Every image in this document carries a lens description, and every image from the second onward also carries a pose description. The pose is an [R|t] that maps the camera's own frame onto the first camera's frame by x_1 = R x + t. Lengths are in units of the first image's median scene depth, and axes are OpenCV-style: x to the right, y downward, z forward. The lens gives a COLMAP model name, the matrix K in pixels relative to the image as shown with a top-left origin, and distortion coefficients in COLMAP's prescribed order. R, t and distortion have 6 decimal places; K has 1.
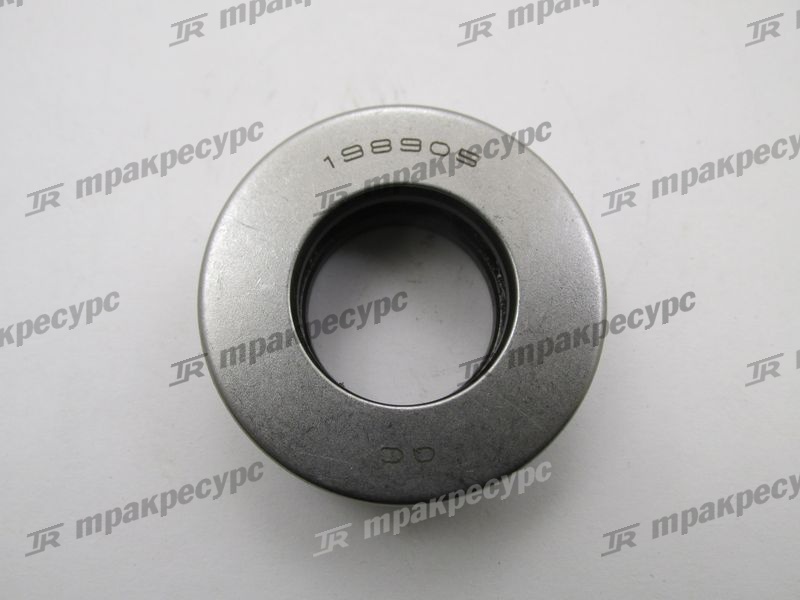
lens RADIAL K [[655.1, 0, 400.0], [0, 655.1, 300.0], [0, 0, 1]] dist [0.000473, -0.001845]
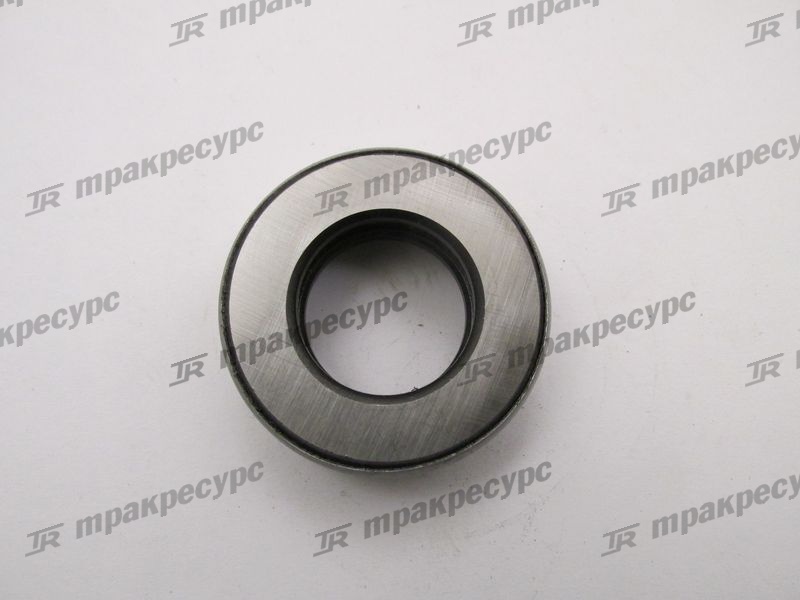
lens RADIAL K [[655.1, 0, 400.0], [0, 655.1, 300.0], [0, 0, 1]] dist [0.000473, -0.001845]
pose [[1.000000, 0.000201, 0.000048, 0.879594], [-0.000201, 1.000000, 0.000008, 0.000002], [-0.000048, -0.000008, 1.000000, -0.000557]]
